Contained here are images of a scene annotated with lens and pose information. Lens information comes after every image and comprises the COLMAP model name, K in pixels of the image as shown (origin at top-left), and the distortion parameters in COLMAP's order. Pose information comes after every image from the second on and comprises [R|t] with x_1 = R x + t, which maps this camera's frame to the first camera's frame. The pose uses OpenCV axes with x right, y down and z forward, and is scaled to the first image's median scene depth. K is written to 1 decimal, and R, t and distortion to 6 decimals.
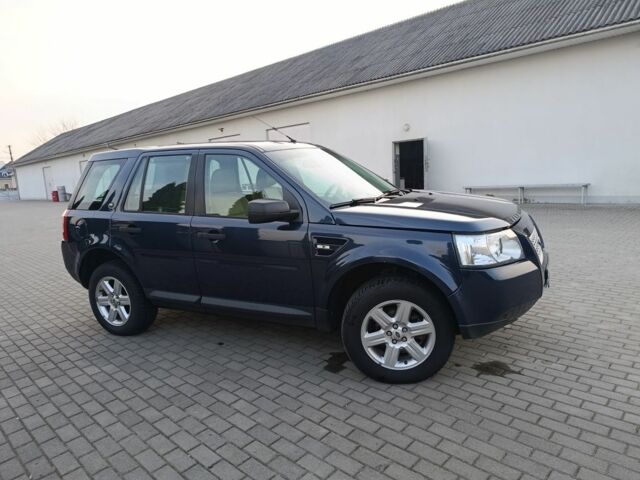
lens RADIAL K [[438.5, 0, 323.0], [0, 438.5, 237.9], [0, 0, 1]] dist [0.024250, -0.034479]
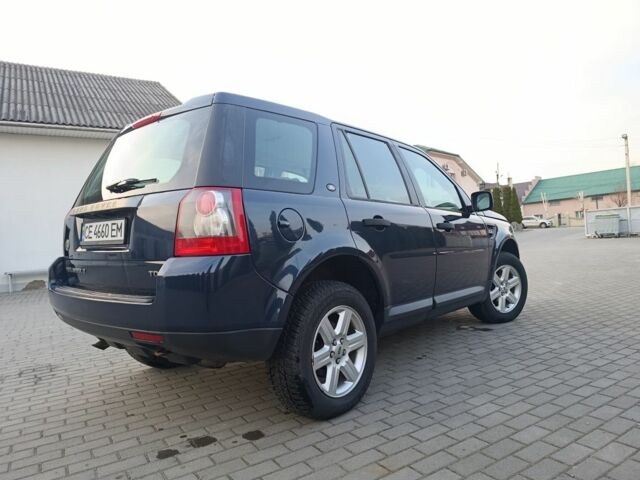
lens RADIAL K [[438.5, 0, 326.4], [0, 438.5, 236.0], [0, 0, 1]] dist [0.024250, -0.034479]
pose [[0.226391, 0.057277, 0.972351, -1.384002], [0.198325, 0.974647, -0.103587, 0.071759], [-0.953632, 0.216293, 0.209292, 1.148041]]
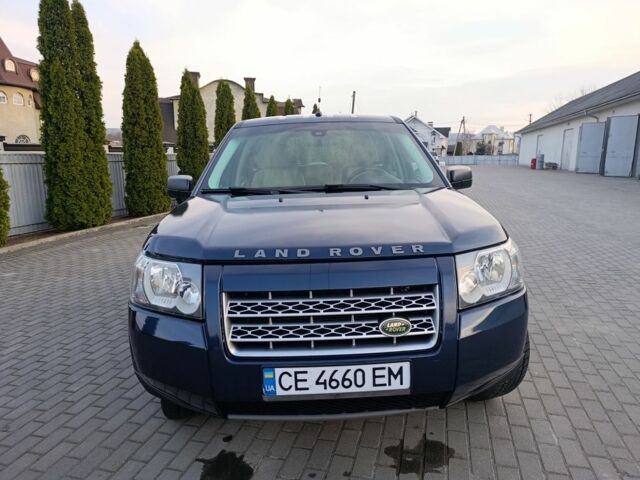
lens RADIAL K [[438.5, 0, 325.7], [0, 438.5, 238.5], [0, 0, 1]] dist [0.024250, -0.034479]
pose [[0.477400, 0.219679, -0.850782, 0.912071], [-0.158047, 0.973920, 0.162789, -0.161462], [0.864355, 0.056749, 0.499670, 0.767363]]
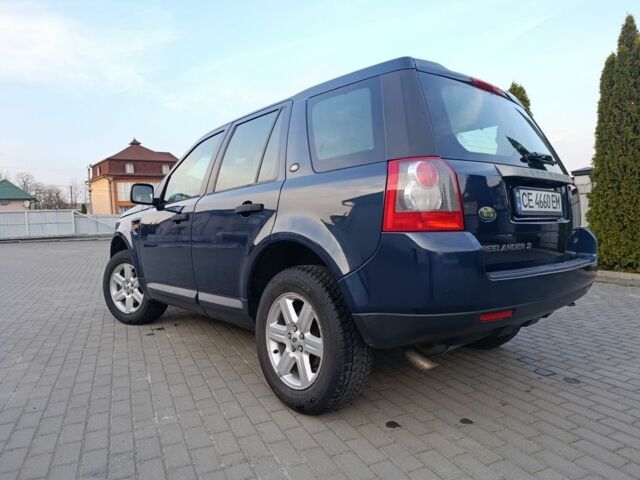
lens RADIAL K [[438.5, 0, 322.3], [0, 438.5, 239.0], [0, 0, 1]] dist [0.024250, -0.034479]
pose [[-0.926133, 0.070949, 0.370466, -0.682558], [0.144824, 0.973758, 0.175562, -0.202571], [-0.348288, 0.216246, -0.912104, 2.434744]]
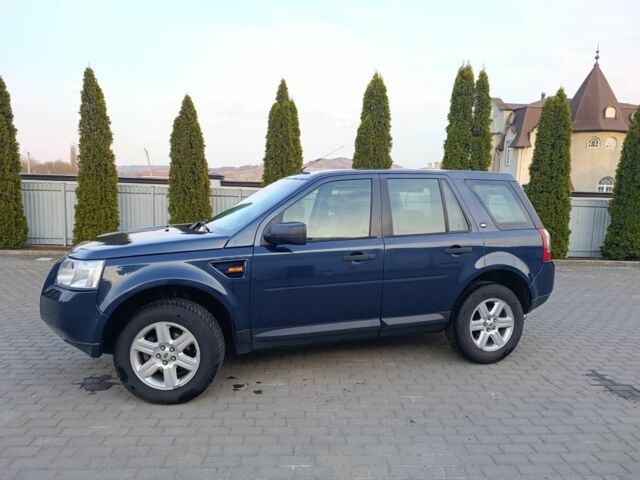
lens RADIAL K [[438.5, 0, 324.7], [0, 438.5, 239.7], [0, 0, 1]] dist [0.024250, -0.034479]
pose [[-0.693626, 0.125020, -0.709403, 0.831621], [-0.097198, 0.959573, 0.264144, -0.444310], [0.713747, 0.252170, -0.653433, 2.257551]]
